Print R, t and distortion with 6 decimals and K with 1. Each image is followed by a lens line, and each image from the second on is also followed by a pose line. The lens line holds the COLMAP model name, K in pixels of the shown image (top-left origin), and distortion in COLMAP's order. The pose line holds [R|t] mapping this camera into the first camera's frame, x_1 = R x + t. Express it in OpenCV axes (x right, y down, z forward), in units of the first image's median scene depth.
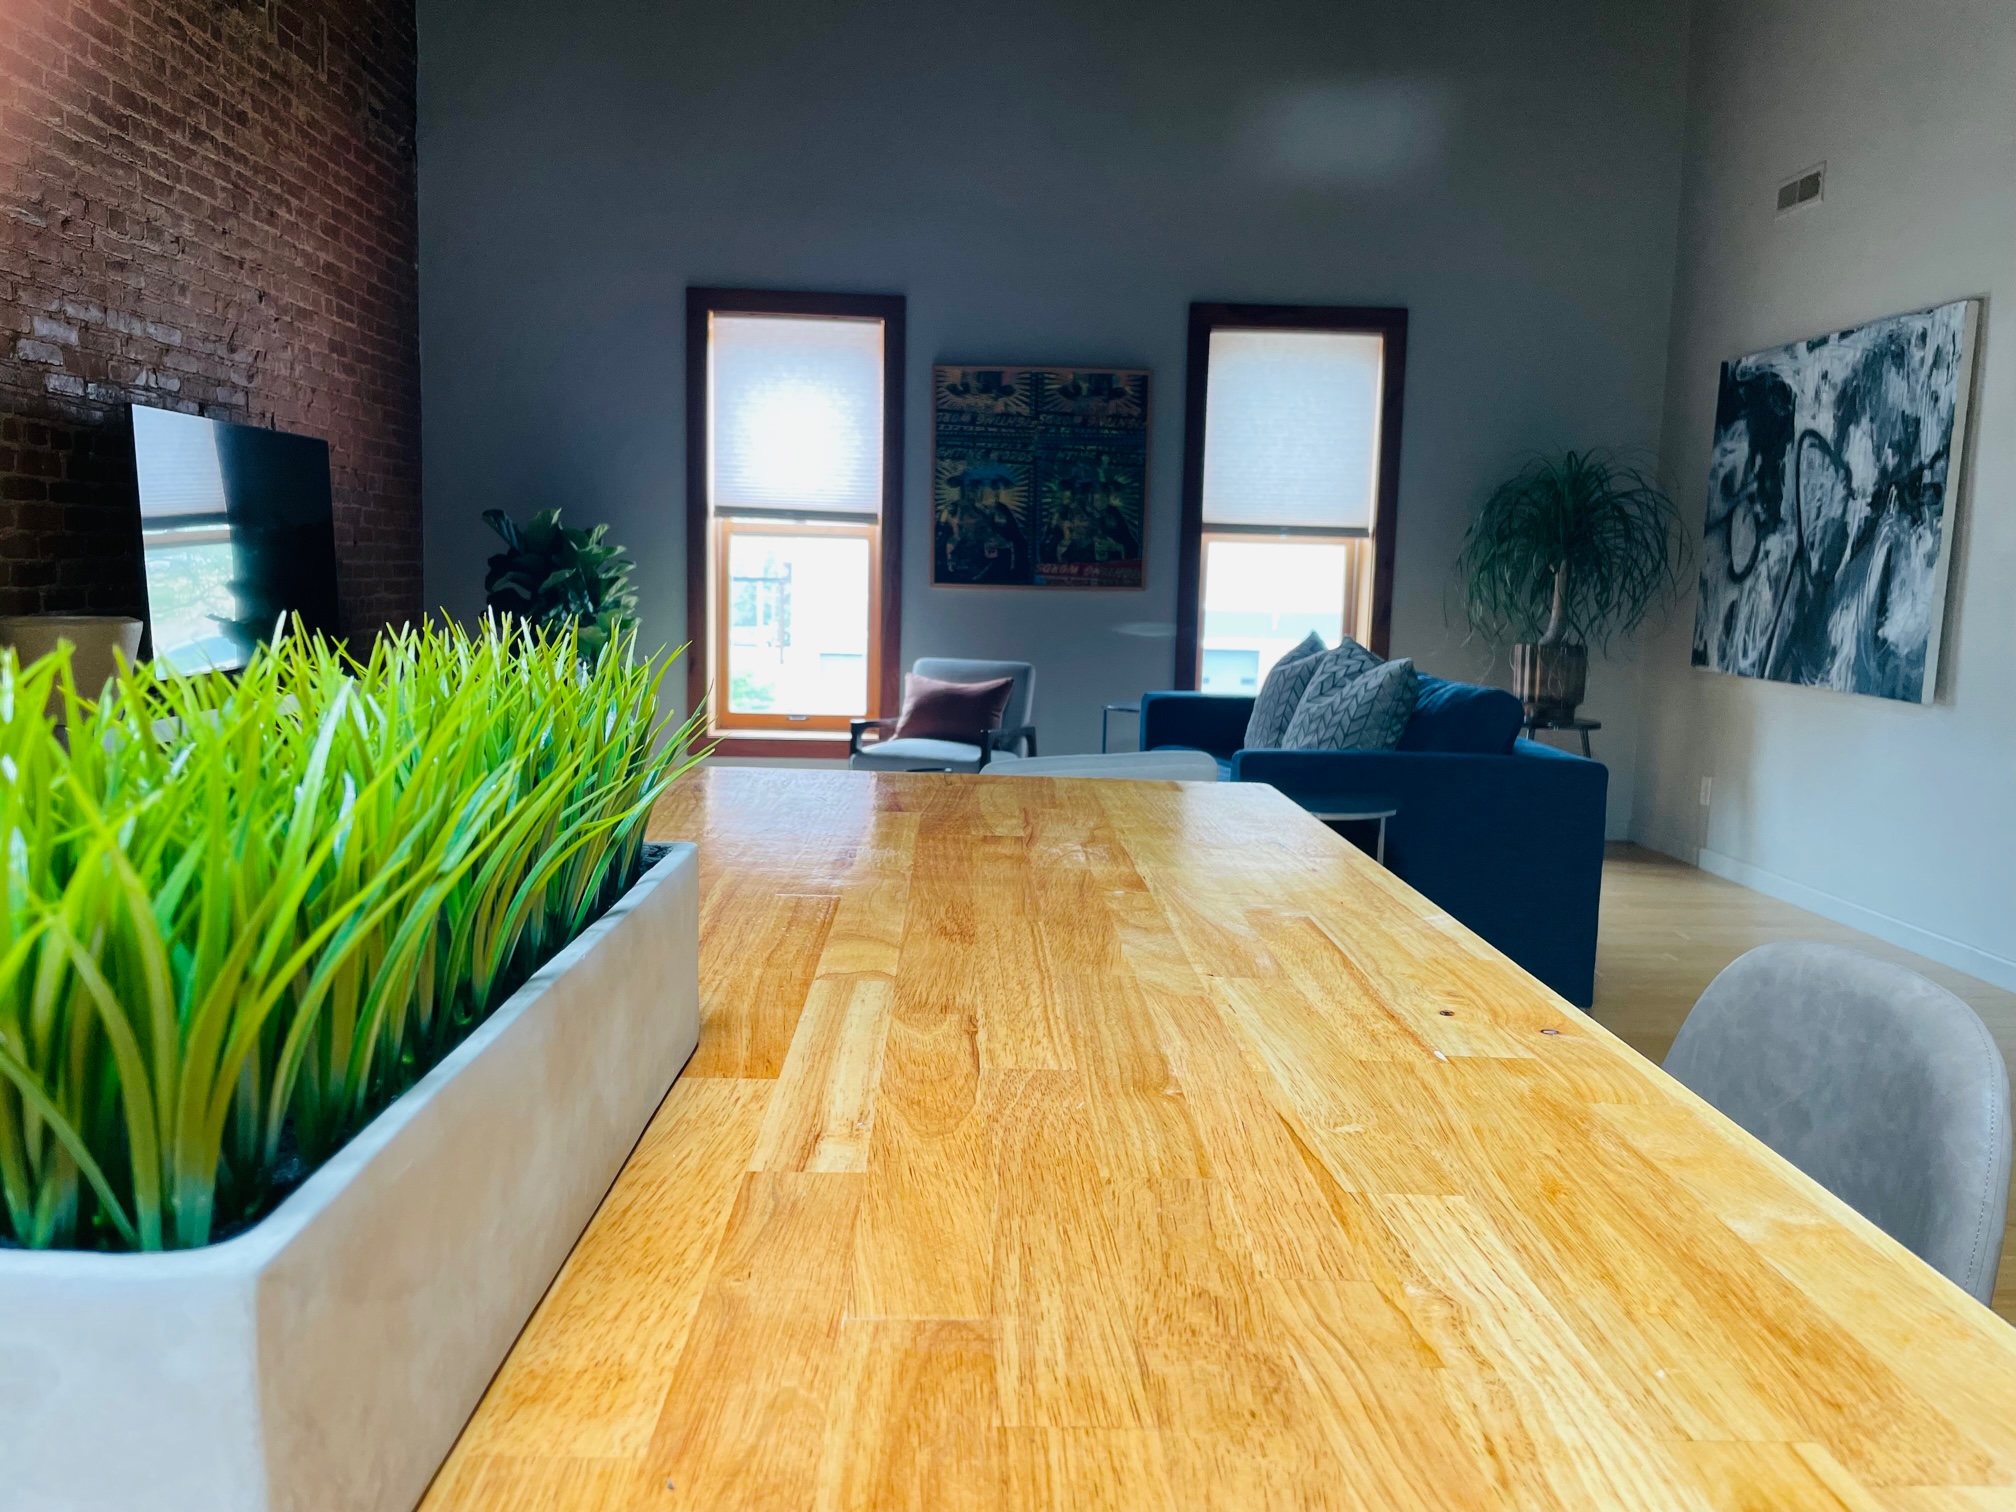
lens RADIAL K [[1513.2, 0, 1008.7], [0, 1513.2, 767.0], [0, 0, 1]] dist [0.060640, -0.079714]
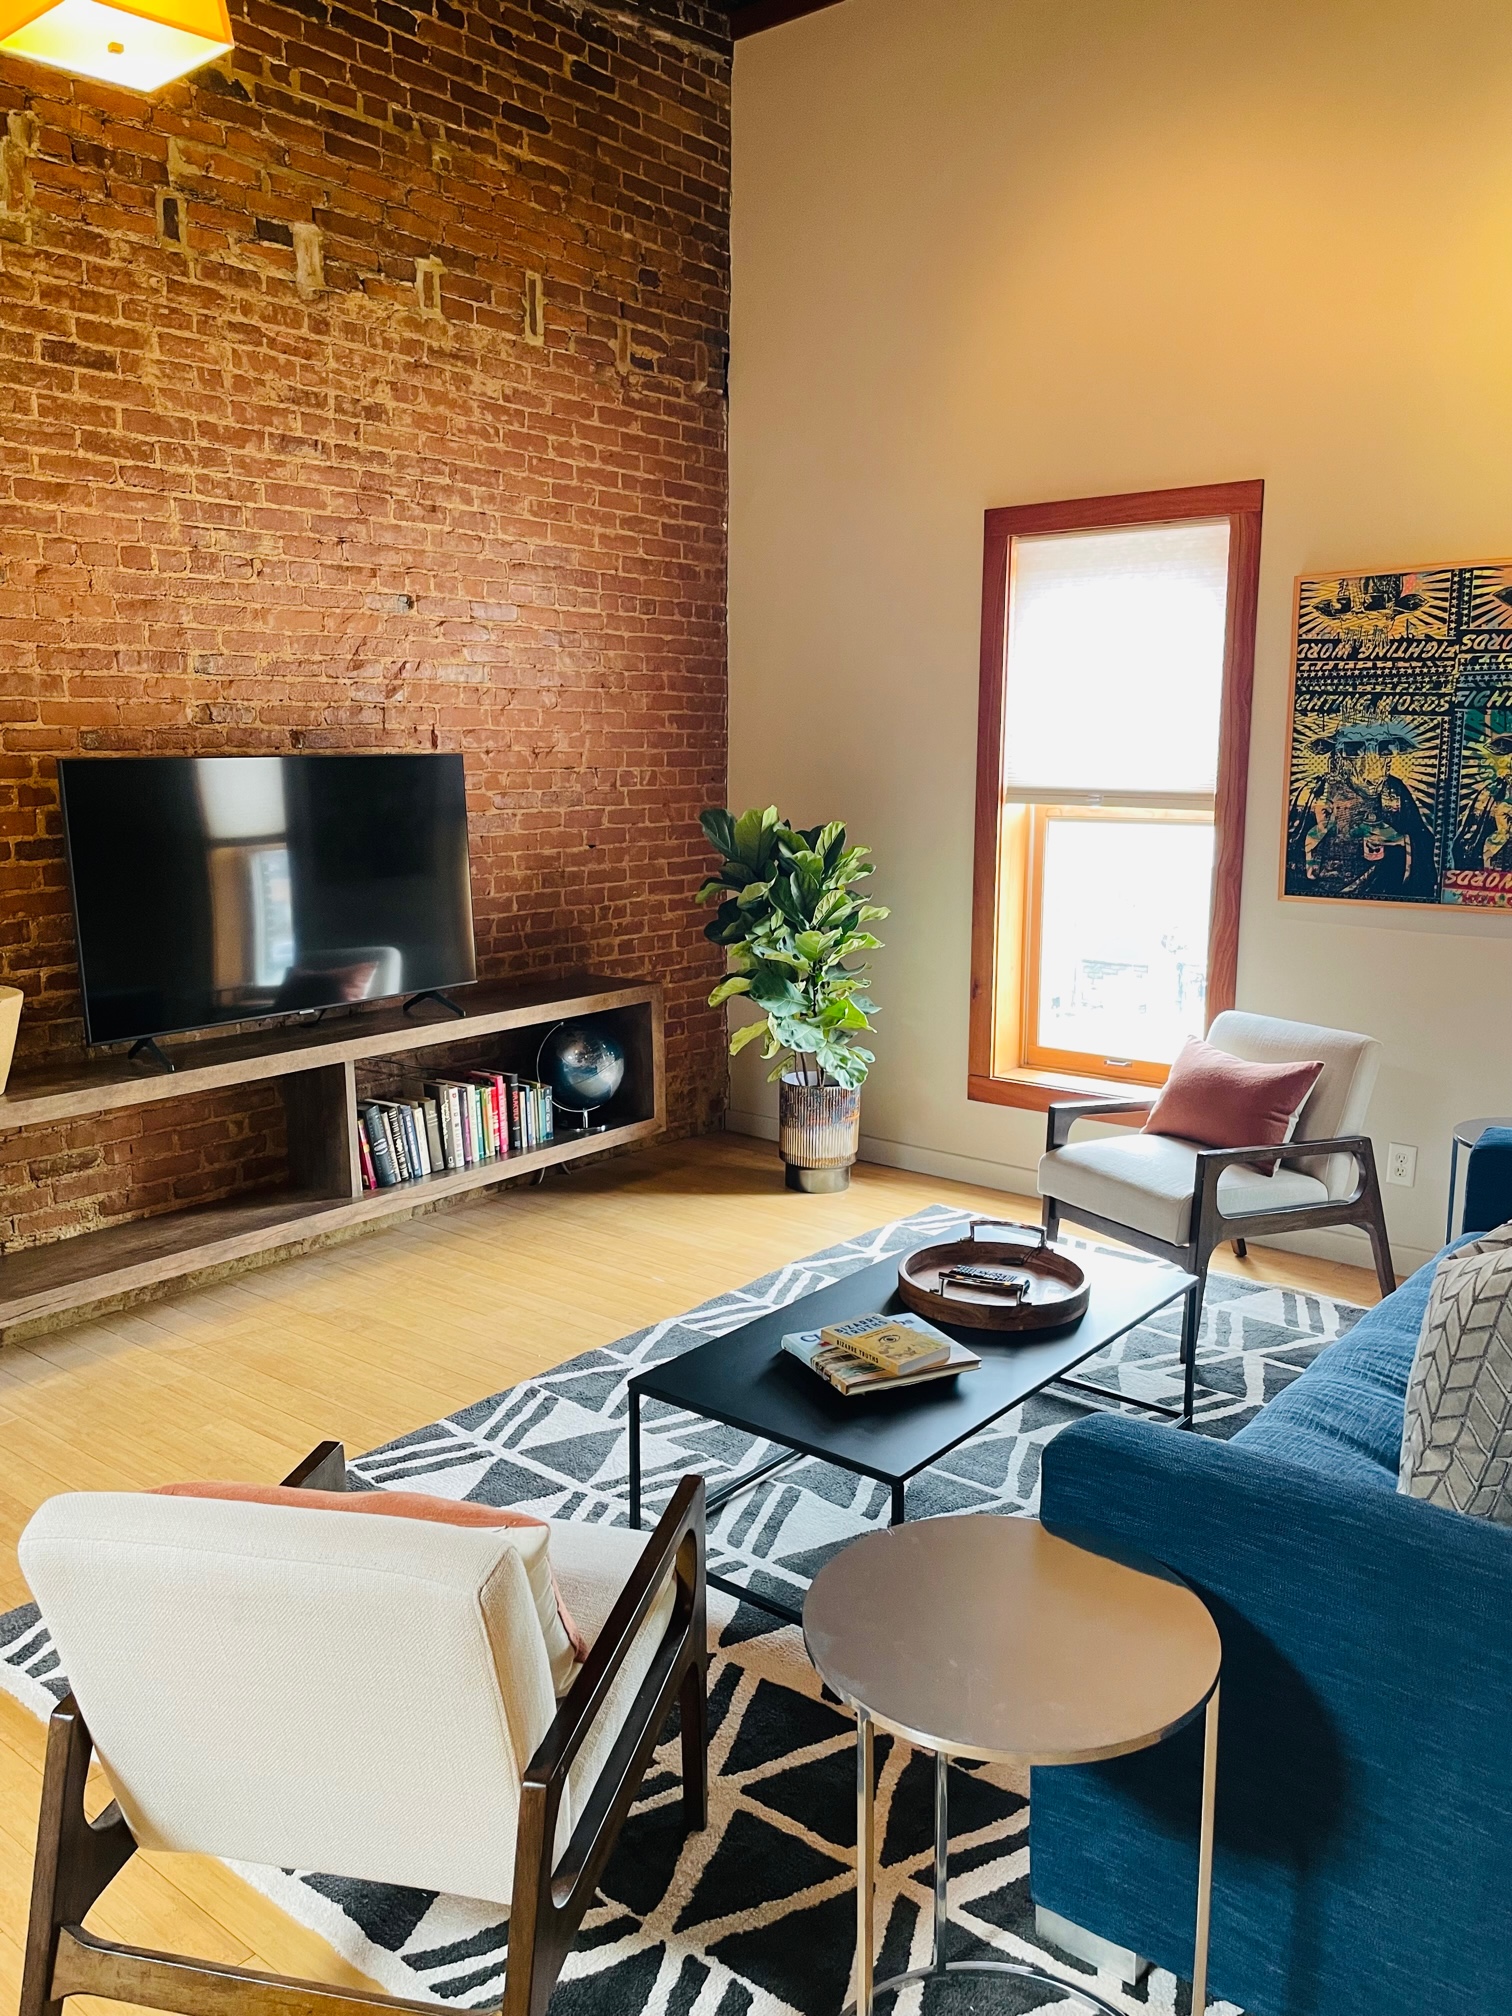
lens RADIAL K [[1513.2, 0, 769.2], [0, 1513.2, 1008.6], [0, 0, 1]] dist [0.060640, -0.079714]
pose [[0.755798, 0.086462, -0.649072, 0.246996], [-0.062468, 0.996244, 0.059969, -0.106667], [0.651819, -0.004779, 0.758360, 0.358960]]
